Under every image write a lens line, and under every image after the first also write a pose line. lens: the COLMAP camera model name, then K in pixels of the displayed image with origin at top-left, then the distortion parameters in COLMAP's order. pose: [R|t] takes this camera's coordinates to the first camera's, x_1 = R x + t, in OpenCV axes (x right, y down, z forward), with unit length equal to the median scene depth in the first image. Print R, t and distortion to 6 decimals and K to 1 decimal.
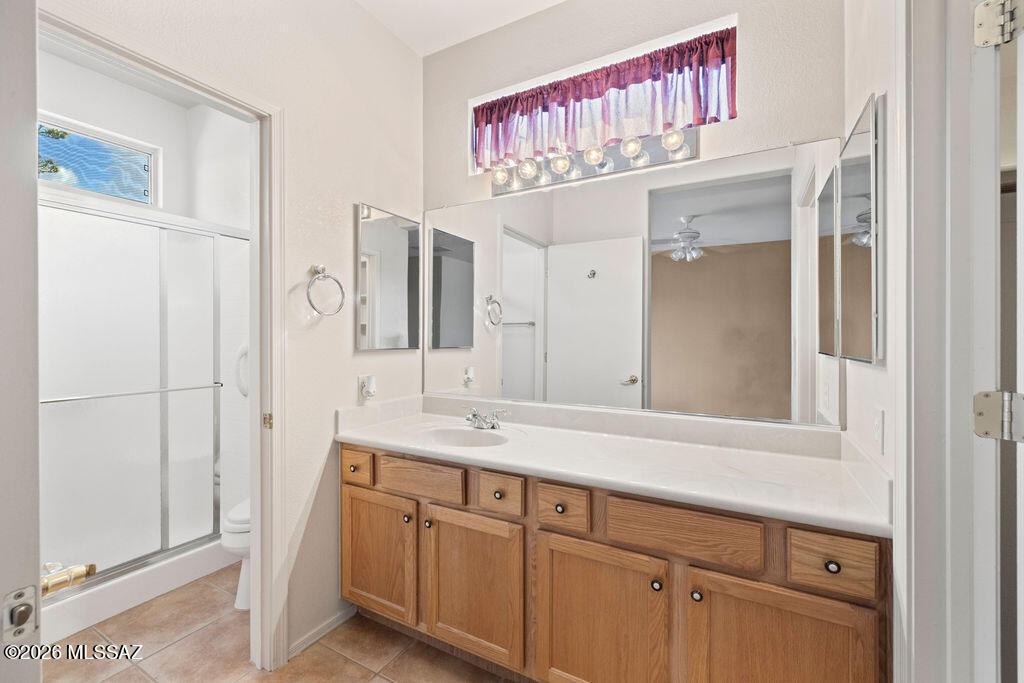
lens RADIAL K [[434.1, 0, 516.8], [0, 434.1, 339.9], [0, 0, 1]] dist [0.013848, -0.008534]
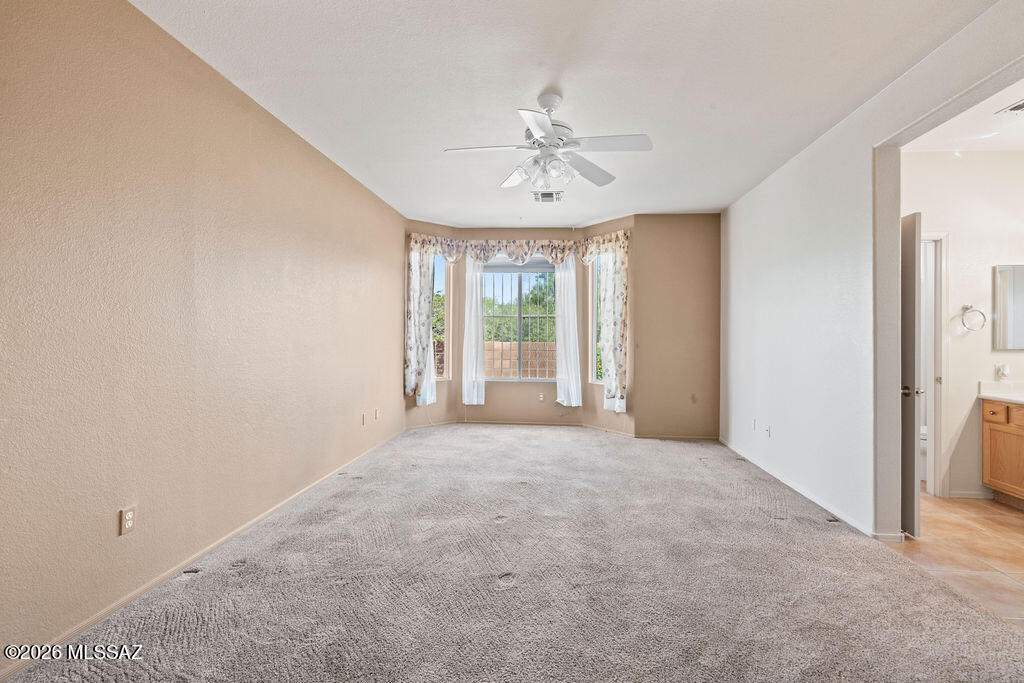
lens RADIAL K [[434.1, 0, 516.8], [0, 434.1, 339.9], [0, 0, 1]] dist [0.013848, -0.008534]
pose [[0.402973, 0.000016, -0.915212, 0.493678], [-0.006240, 0.999977, -0.002730, 0.003798], [0.915191, 0.006811, 0.402964, -1.559011]]
